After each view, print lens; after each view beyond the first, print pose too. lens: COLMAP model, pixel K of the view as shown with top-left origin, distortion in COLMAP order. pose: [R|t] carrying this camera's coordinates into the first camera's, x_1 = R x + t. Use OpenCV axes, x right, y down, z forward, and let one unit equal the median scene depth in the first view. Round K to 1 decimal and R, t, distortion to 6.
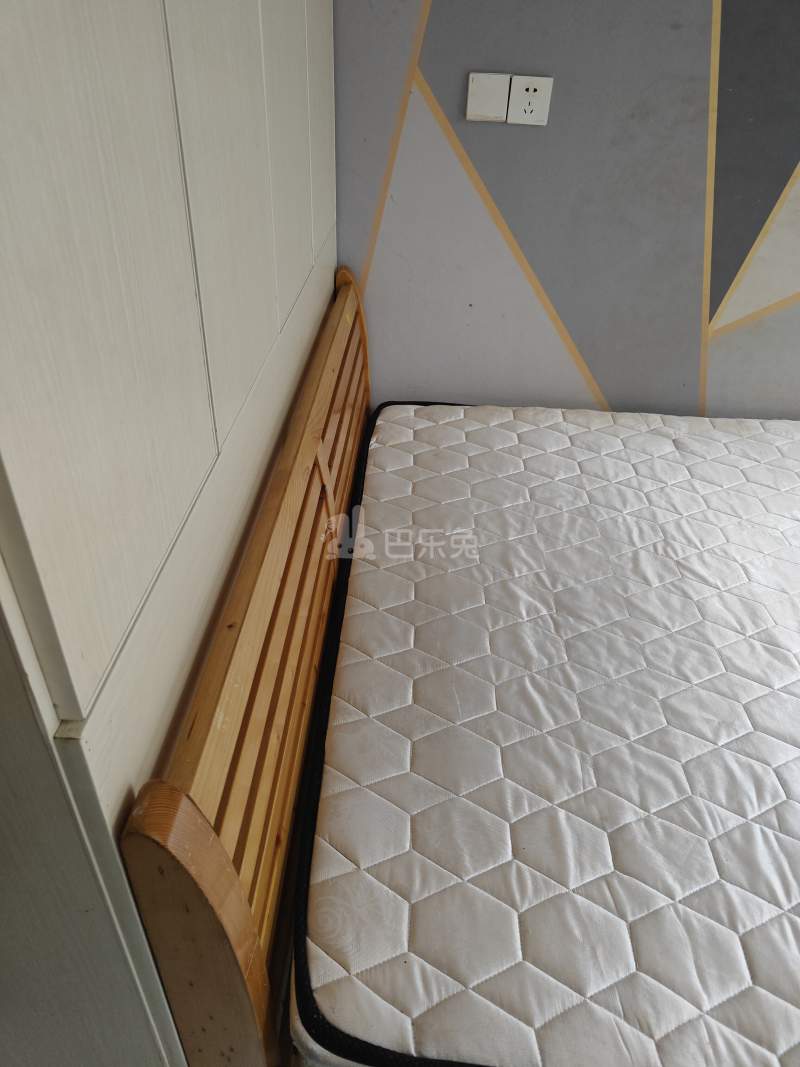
lens RADIAL K [[731.4, 0, 400.0], [0, 731.4, 533.5], [0, 0, 1]] dist [-0.001476, -0.001798]
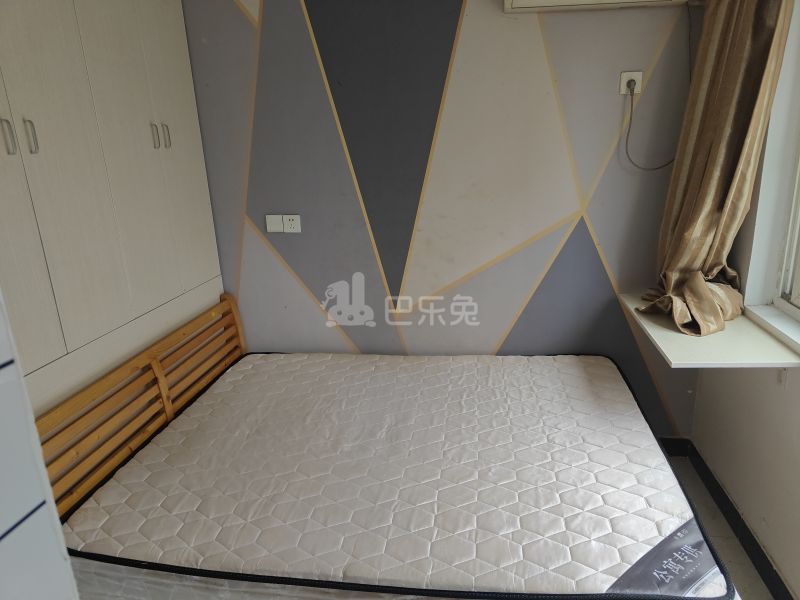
lens RADIAL K [[561.2, 0, 400.0], [0, 561.2, 300.0], [0, 0, 1]] dist [0.037413, 0.001350]
pose [[0.990434, -0.039979, -0.132072, 0.732000], [-0.004226, 0.947873, -0.318619, 0.217584], [0.137925, 0.316129, 0.938637, -0.571824]]
